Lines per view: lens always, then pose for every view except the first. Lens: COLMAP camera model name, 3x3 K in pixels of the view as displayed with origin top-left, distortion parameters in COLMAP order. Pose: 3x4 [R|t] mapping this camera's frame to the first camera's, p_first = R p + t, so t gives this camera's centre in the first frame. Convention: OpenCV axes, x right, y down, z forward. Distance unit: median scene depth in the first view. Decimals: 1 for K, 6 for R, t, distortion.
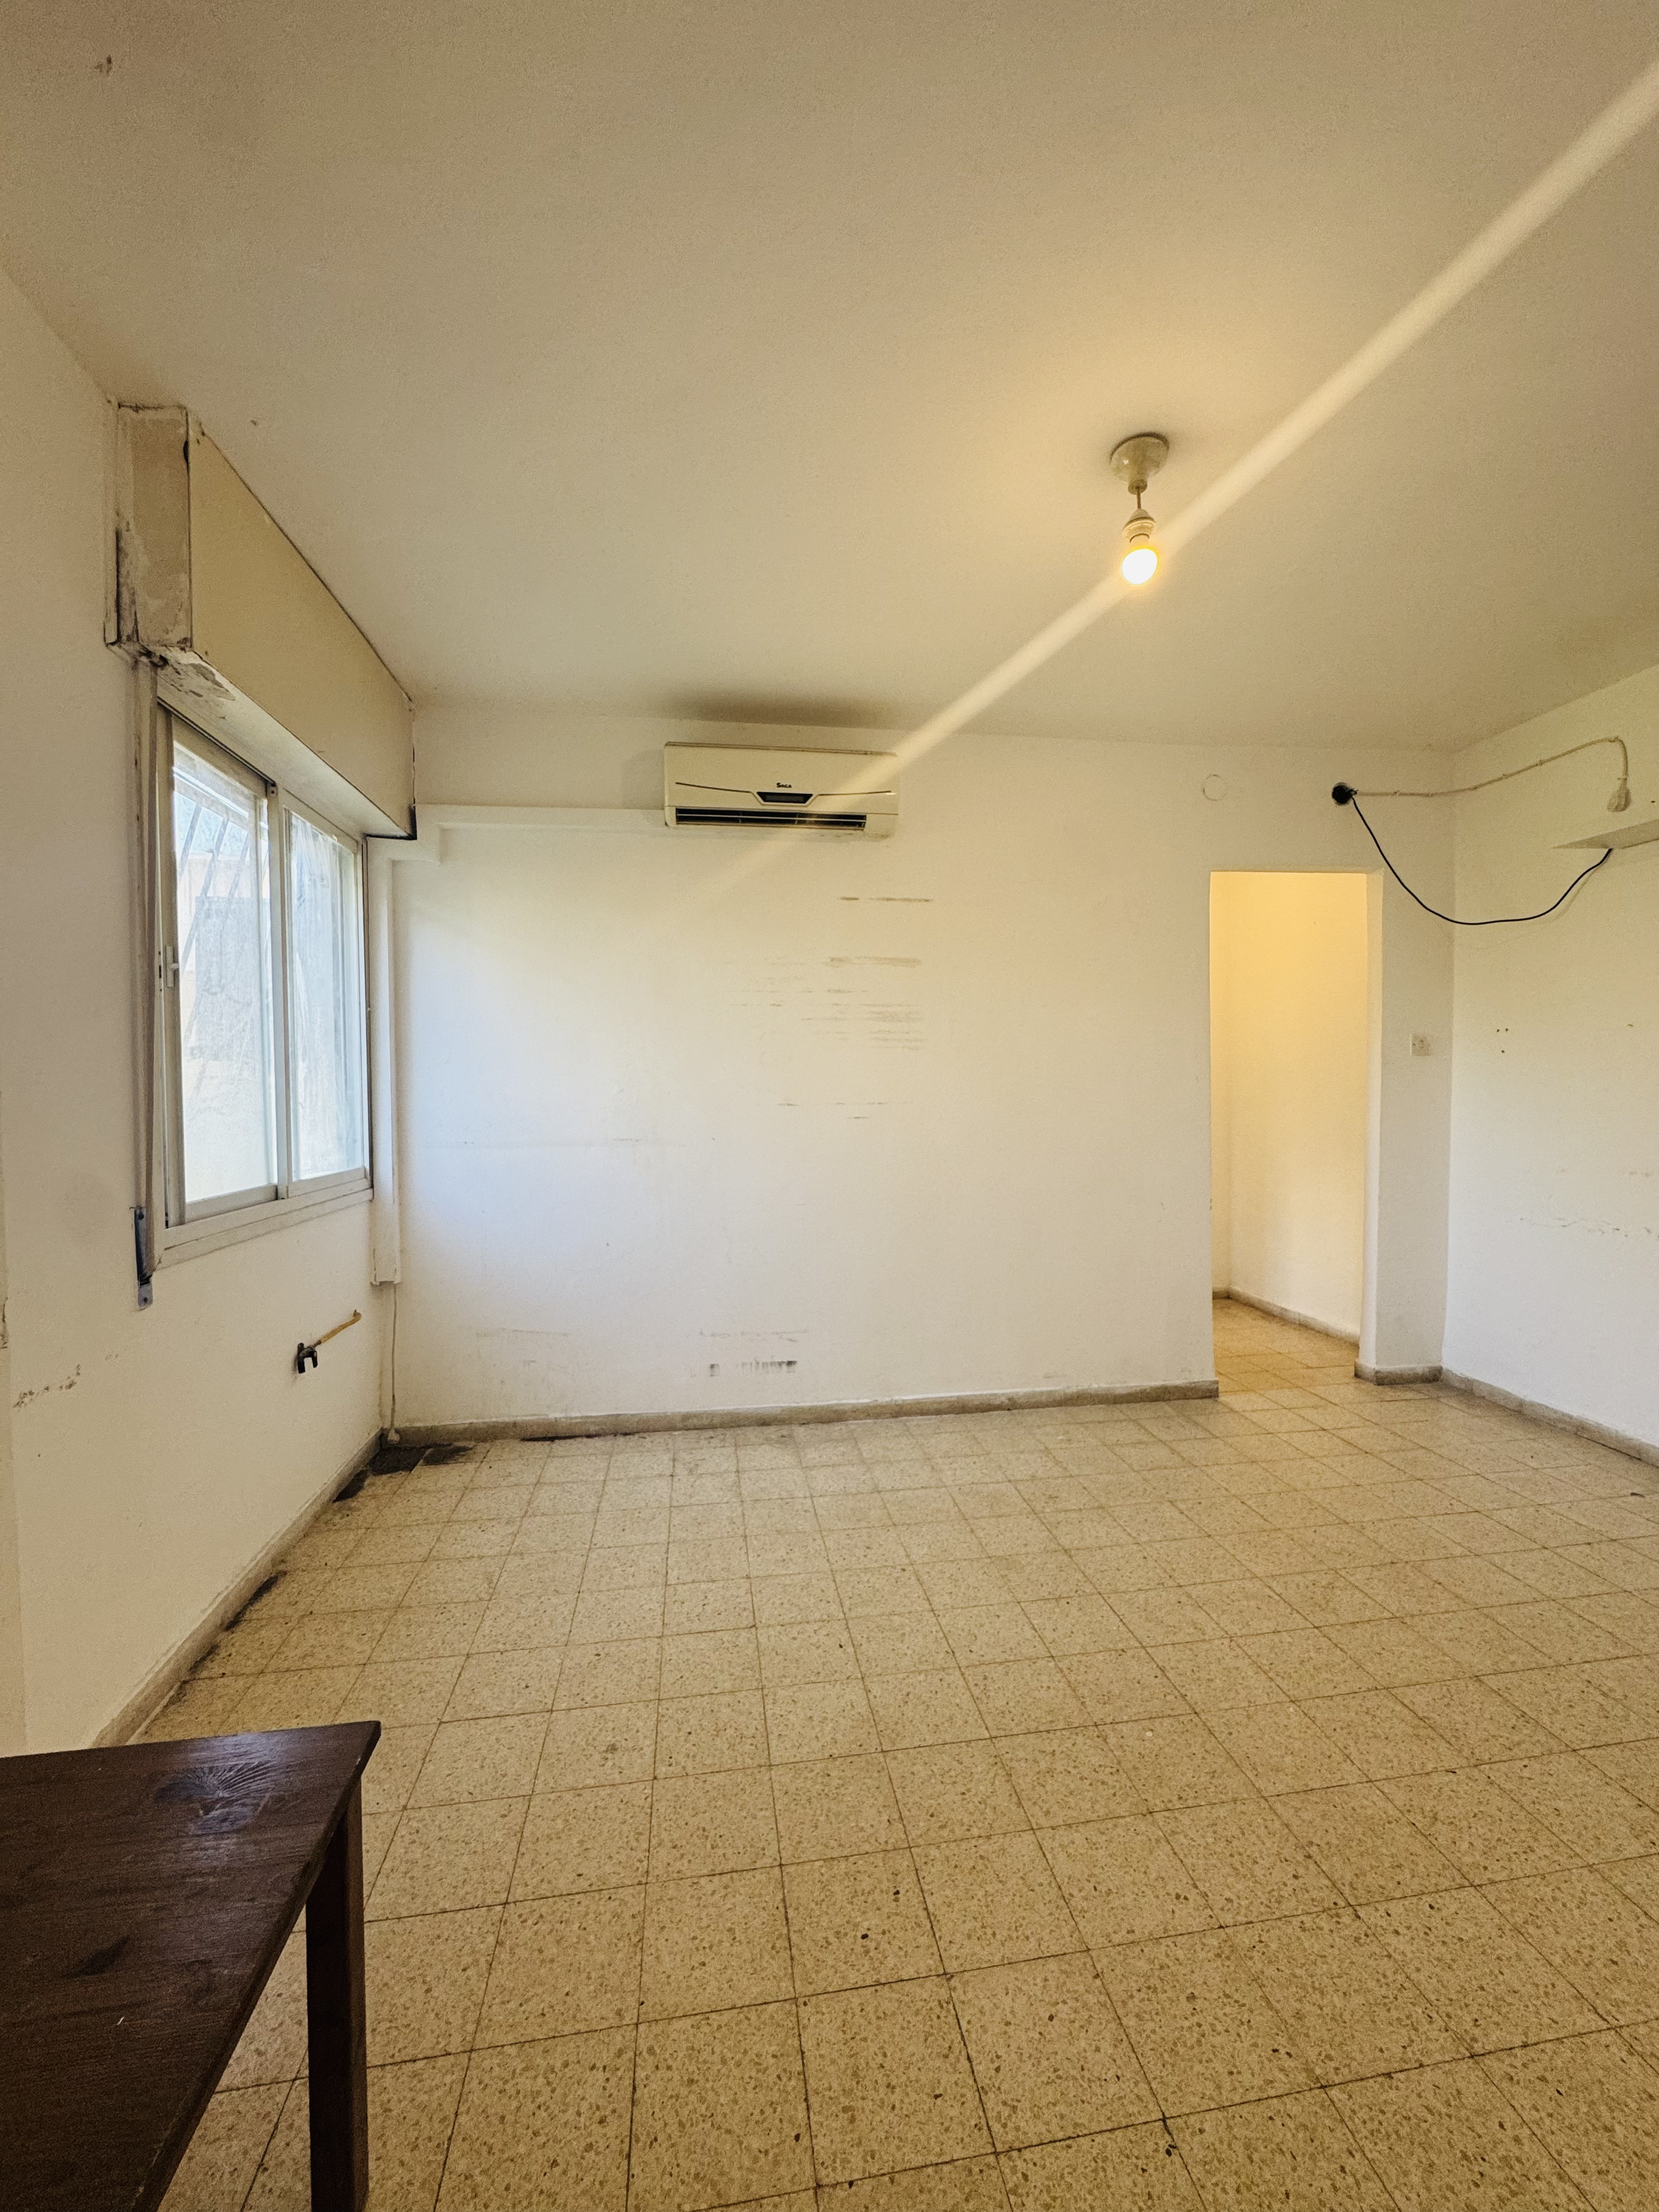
lens RADIAL K [[888.4, 0, 831.4], [0, 888.4, 1106.1], [0, 0, 1]] dist [-0.005876, 0.000385]
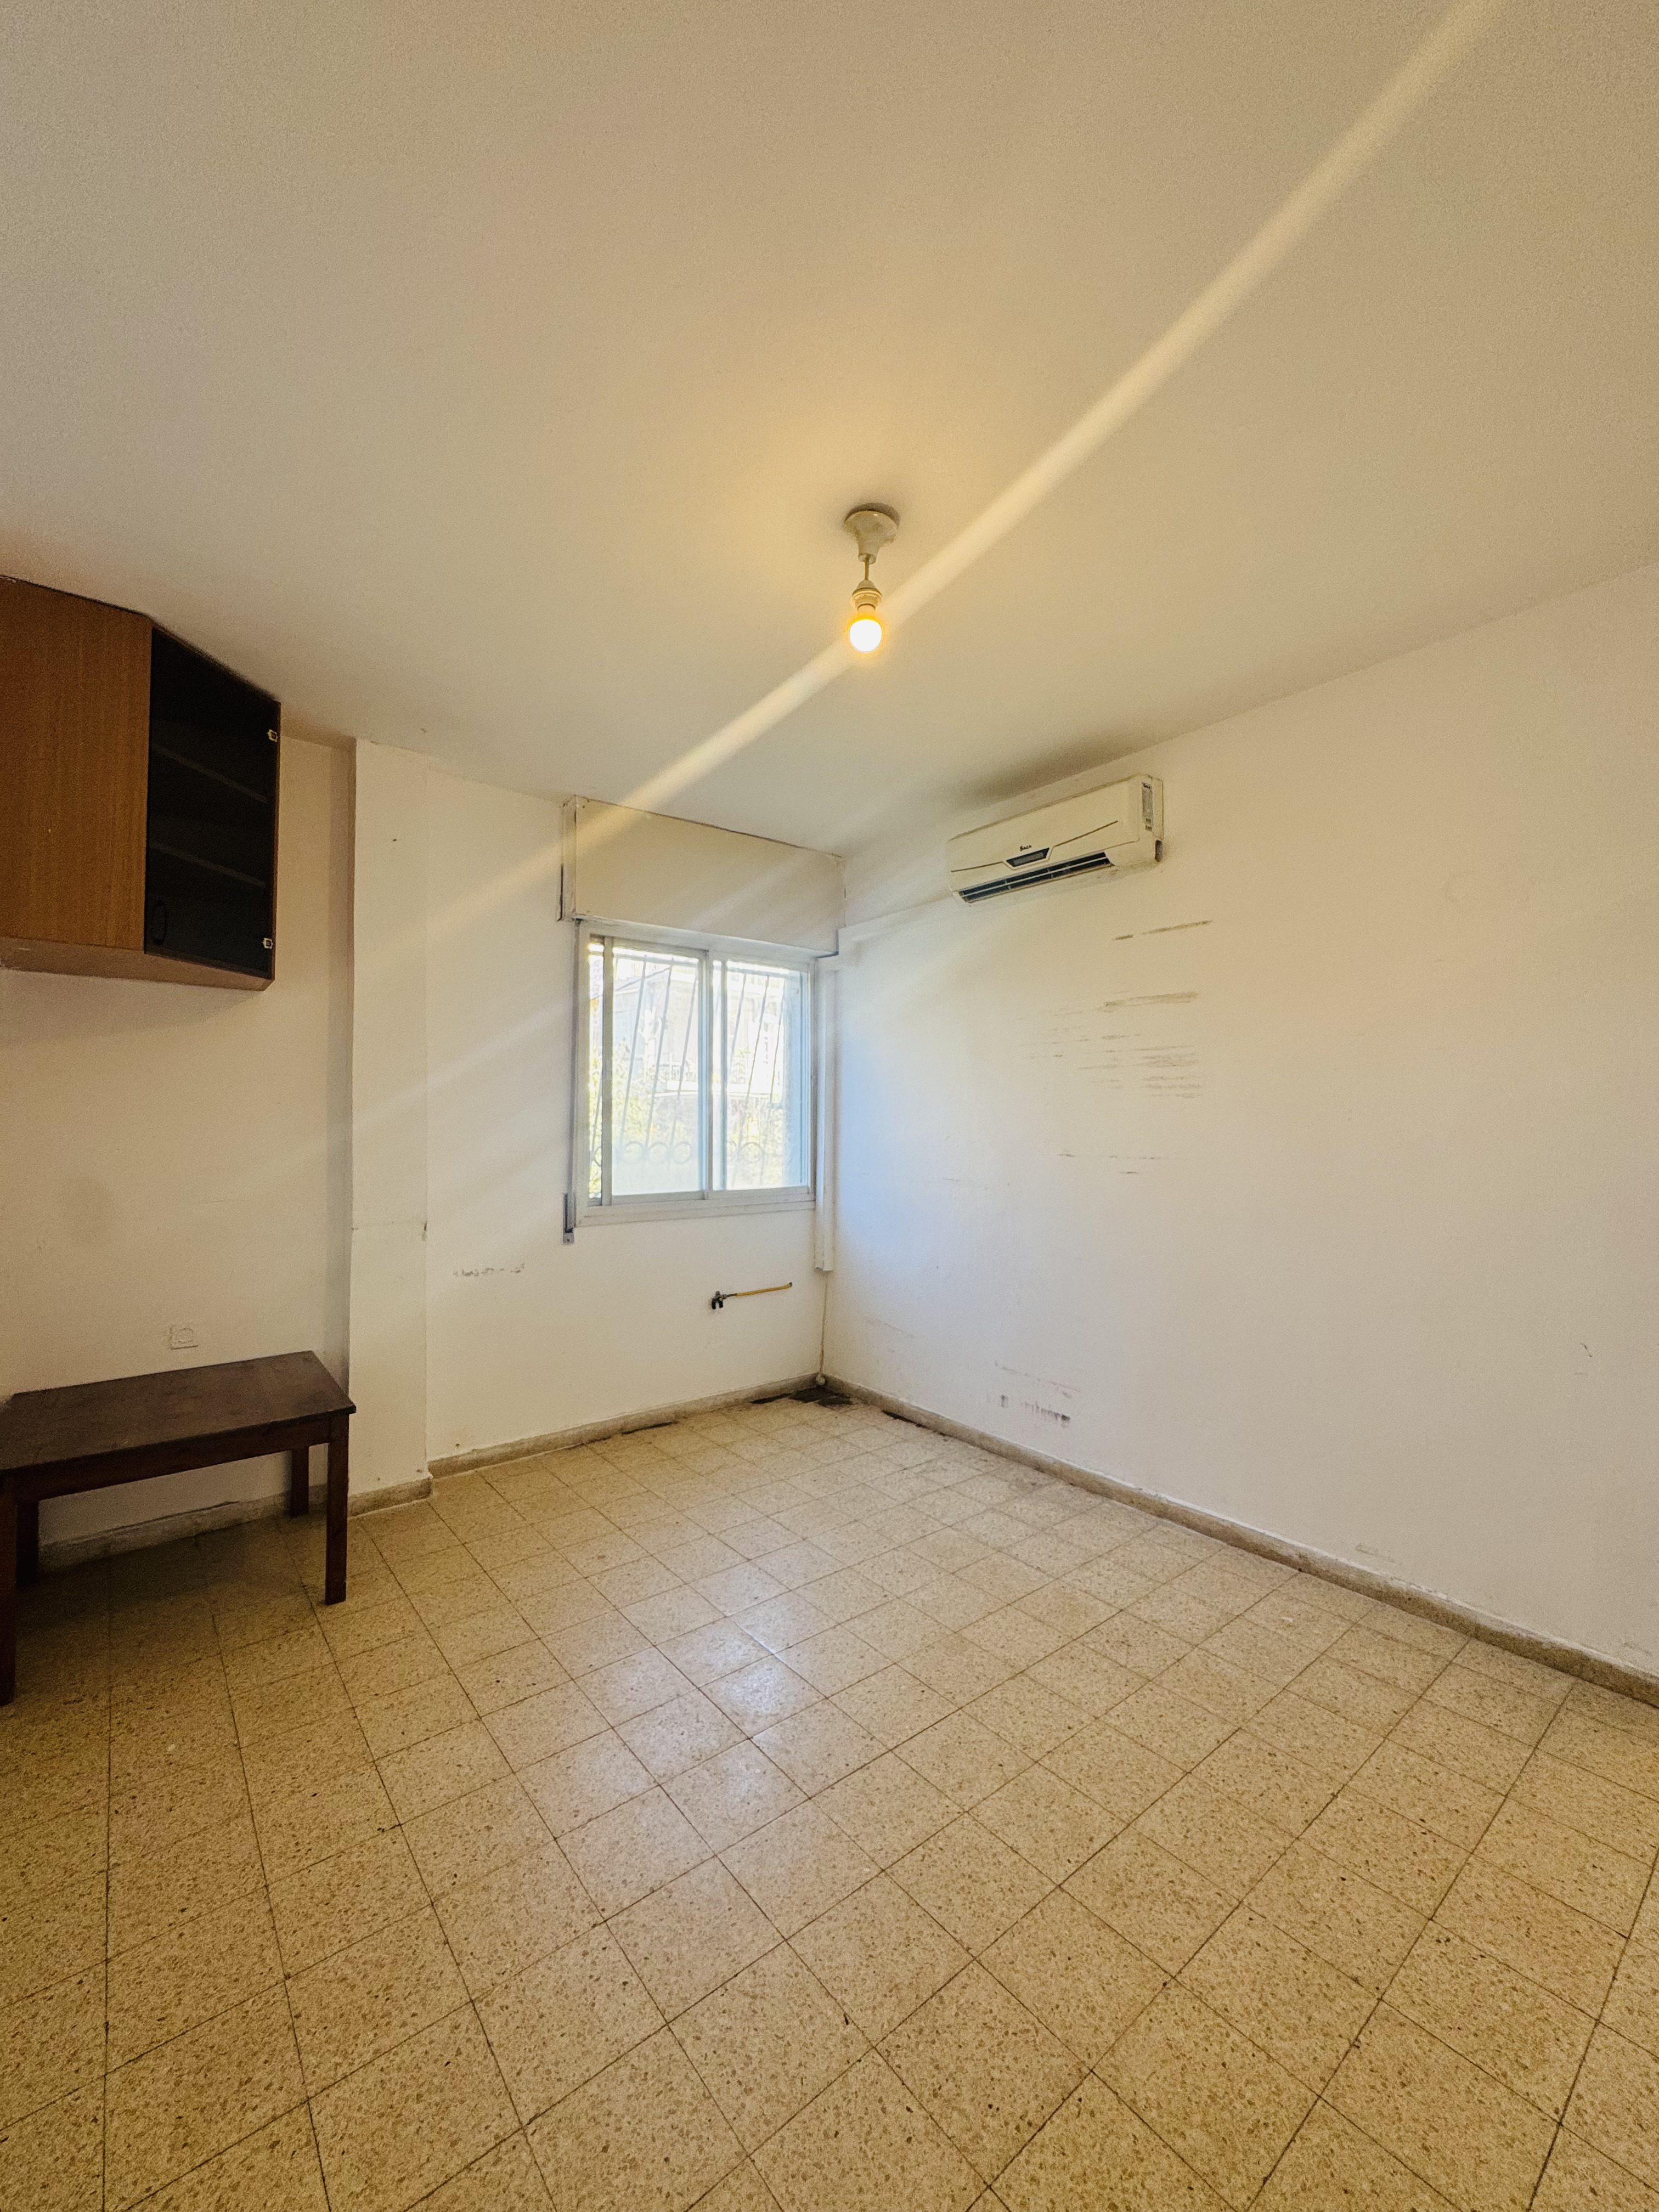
lens RADIAL K [[888.4, 0, 827.3], [0, 888.4, 1107.1], [0, 0, 1]] dist [-0.005876, 0.000385]
pose [[0.498700, -0.004957, -0.866760, 0.745678], [-0.021377, 0.999609, -0.018016, -0.035067], [0.866511, 0.027513, 0.498399, 0.298451]]
